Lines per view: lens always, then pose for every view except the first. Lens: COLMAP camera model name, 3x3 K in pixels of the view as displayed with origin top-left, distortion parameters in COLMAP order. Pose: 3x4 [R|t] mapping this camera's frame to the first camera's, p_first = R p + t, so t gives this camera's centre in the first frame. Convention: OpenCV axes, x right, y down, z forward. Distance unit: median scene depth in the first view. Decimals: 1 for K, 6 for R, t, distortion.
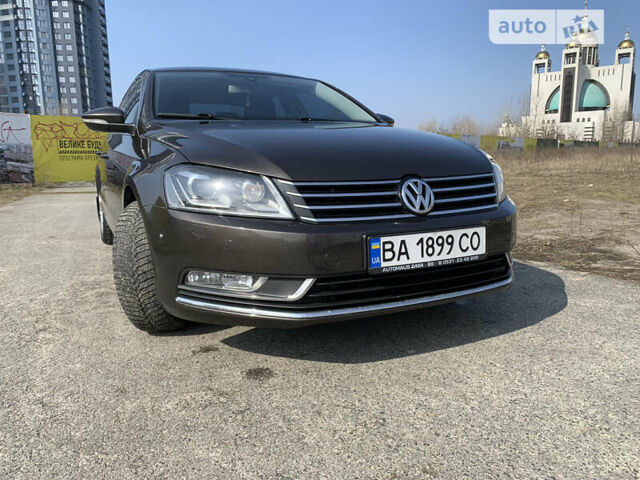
lens RADIAL K [[526.3, 0, 320.0], [0, 526.3, 240.0], [0, 0, 1]] dist [0.071026, -0.064010]
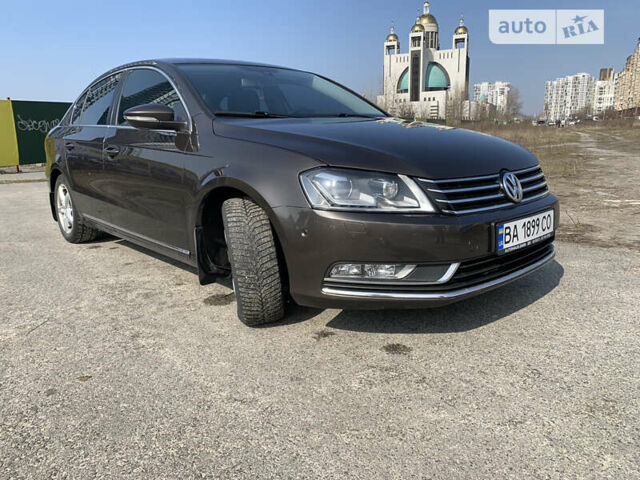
lens RADIAL K [[526.3, 0, 320.0], [0, 526.3, 240.0], [0, 0, 1]] dist [0.071026, -0.064010]
pose [[0.961672, -0.067833, 0.265678, -0.317355], [0.056315, 0.997123, 0.050740, -0.027778], [-0.268356, -0.033834, 0.962726, -0.024388]]
